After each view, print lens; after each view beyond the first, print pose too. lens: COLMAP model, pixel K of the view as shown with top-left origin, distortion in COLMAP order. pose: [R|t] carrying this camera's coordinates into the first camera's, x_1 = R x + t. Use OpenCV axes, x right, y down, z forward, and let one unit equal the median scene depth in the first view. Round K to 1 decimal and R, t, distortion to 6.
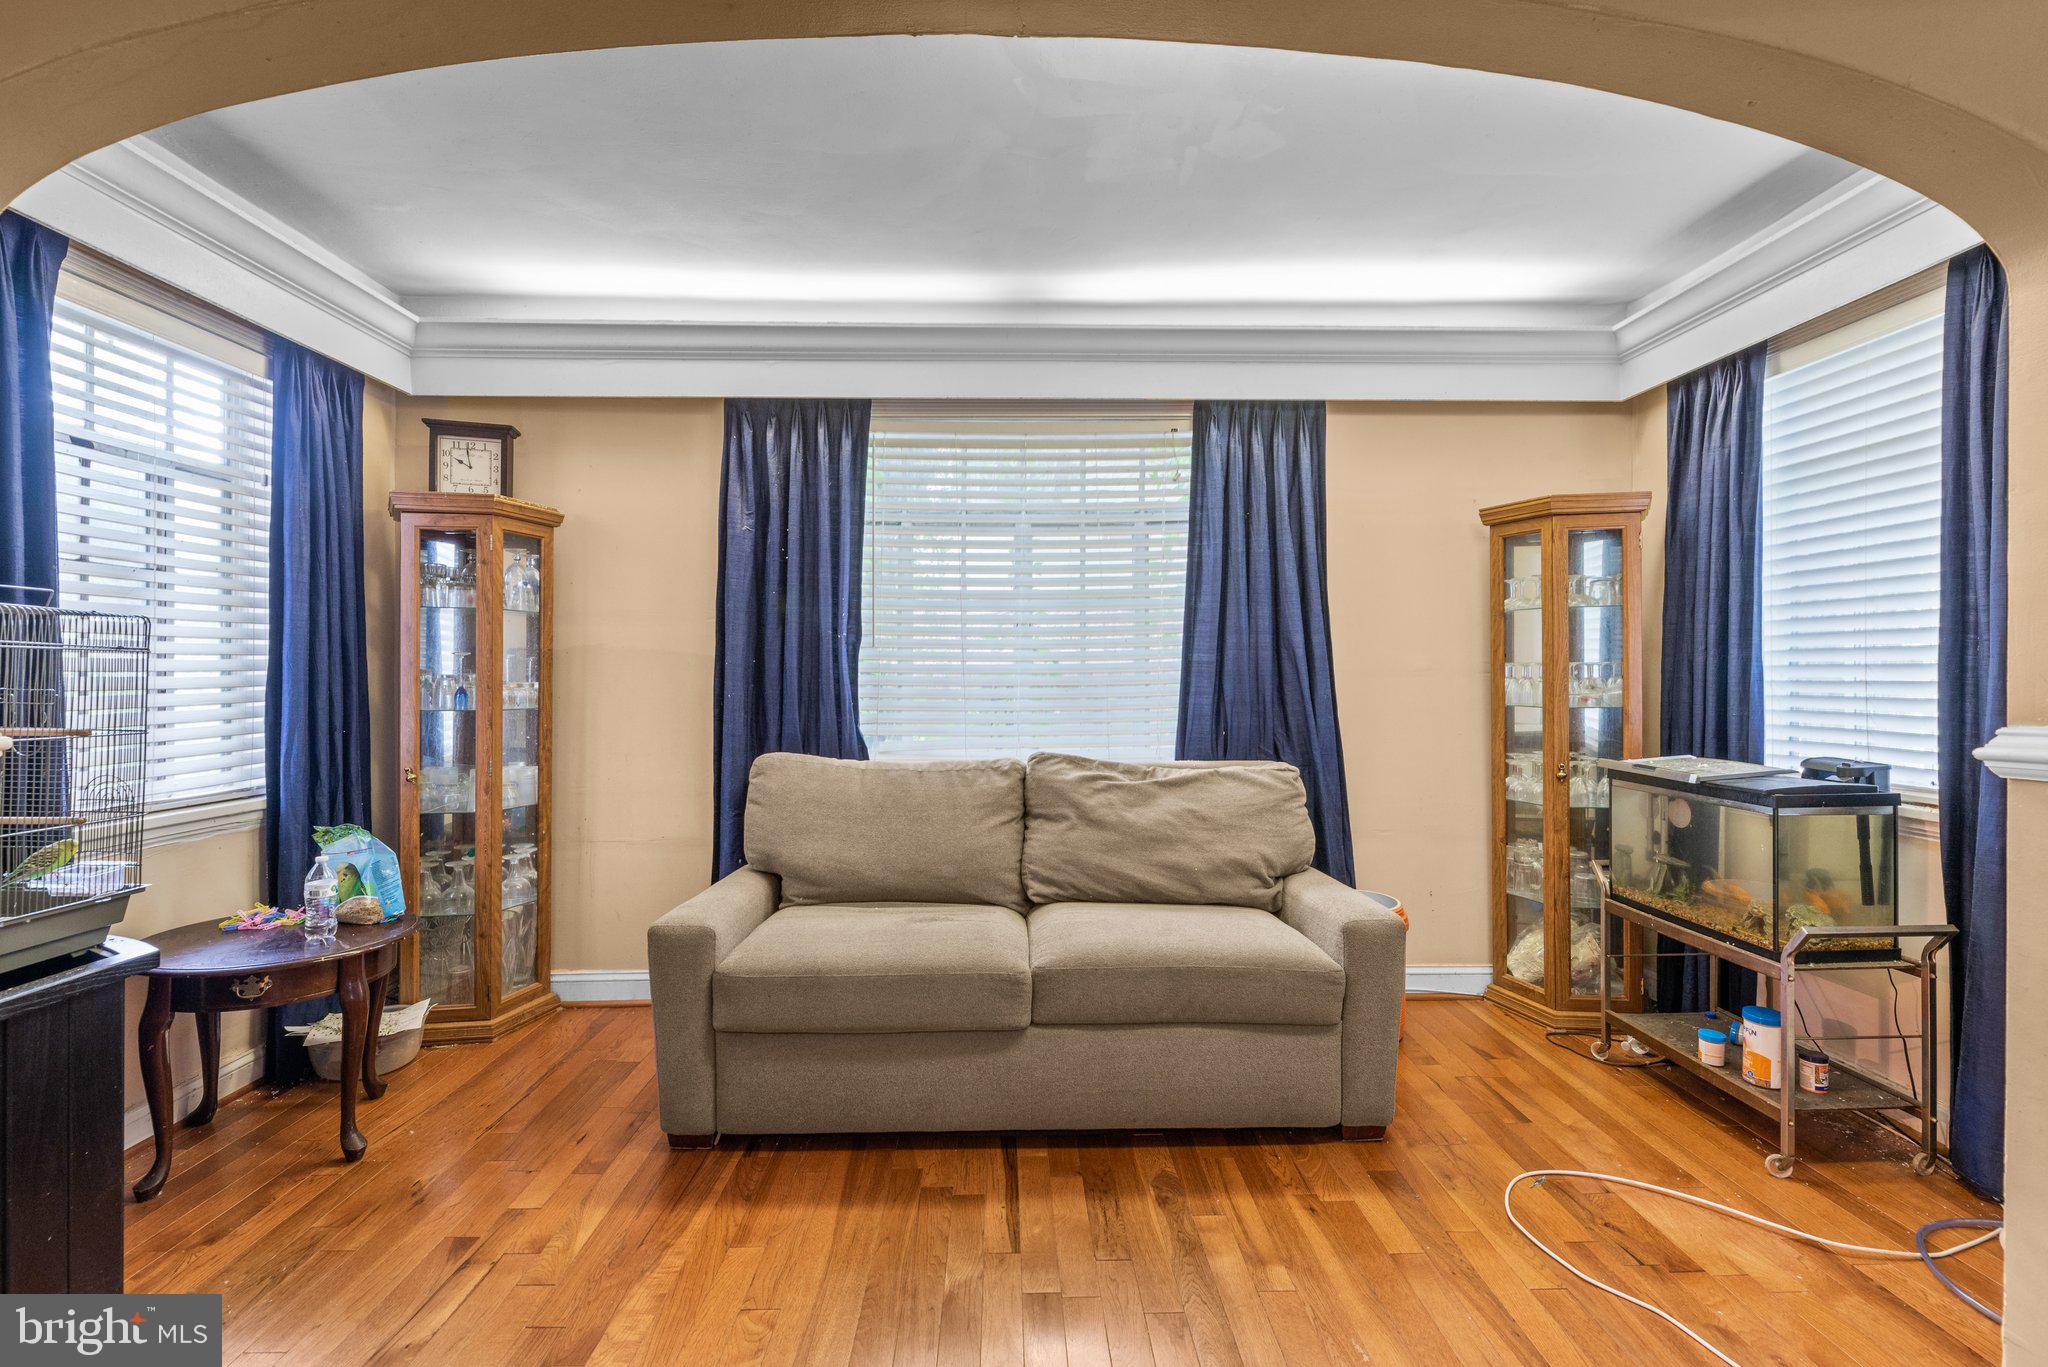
lens RADIAL K [[916.7, 0, 1031.6], [0, 916.7, 677.8], [0, 0, 1]] dist [0.001542, -0.000307]
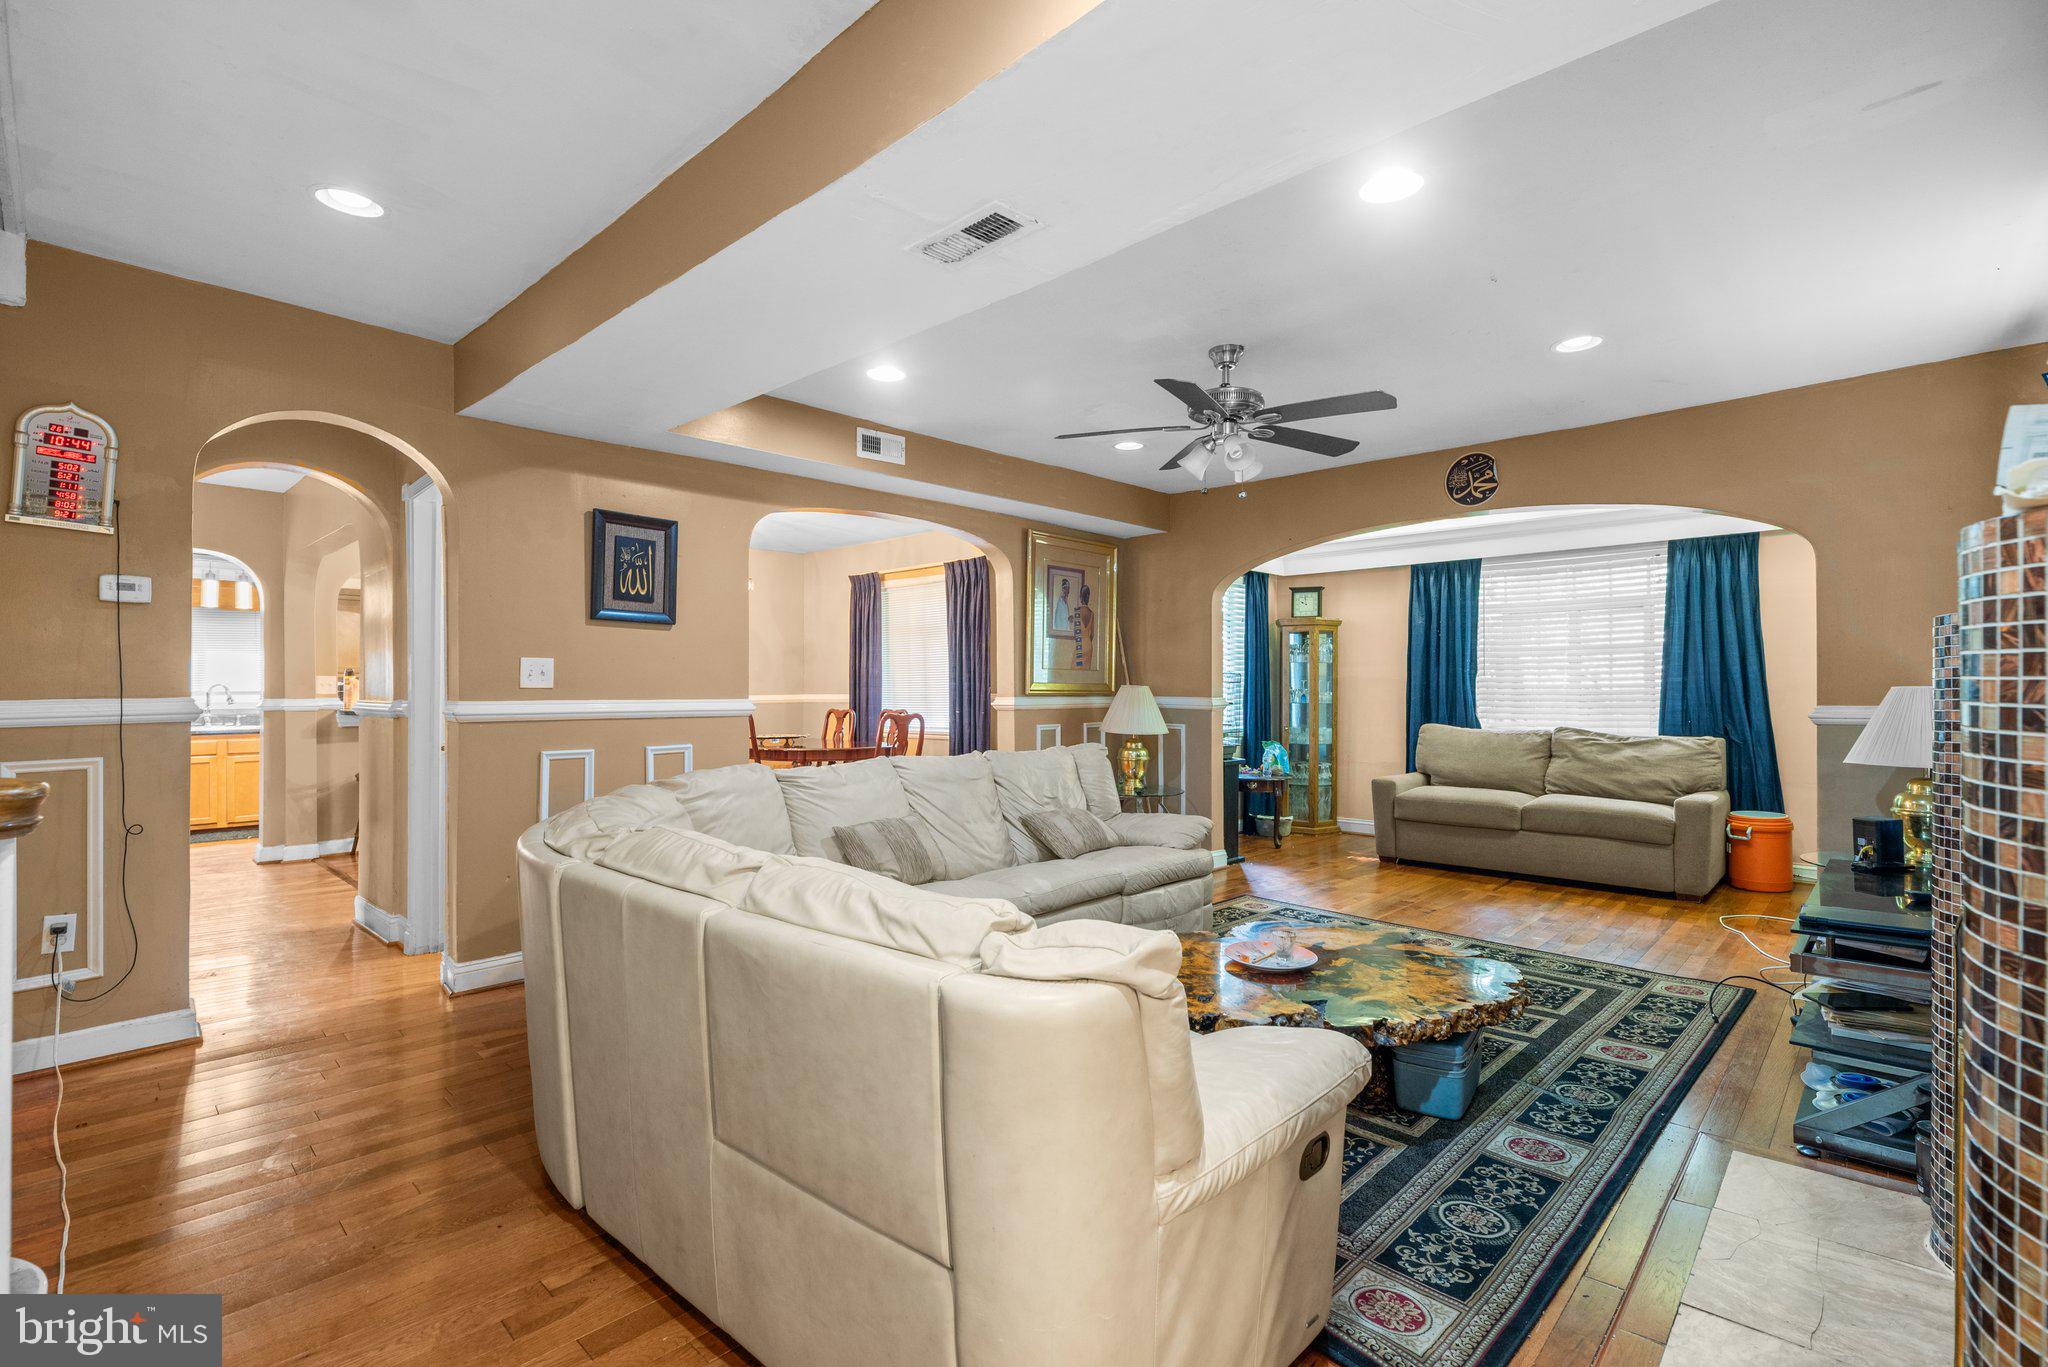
lens RADIAL K [[916.7, 0, 1014.9], [0, 916.7, 682.1], [0, 0, 1]] dist [0.001542, -0.000307]
pose [[0.691802, -0.004677, -0.722072, 0.619568], [0.000082, 0.999980, -0.006398, -0.006309], [0.722087, 0.004367, 0.691788, -1.258747]]
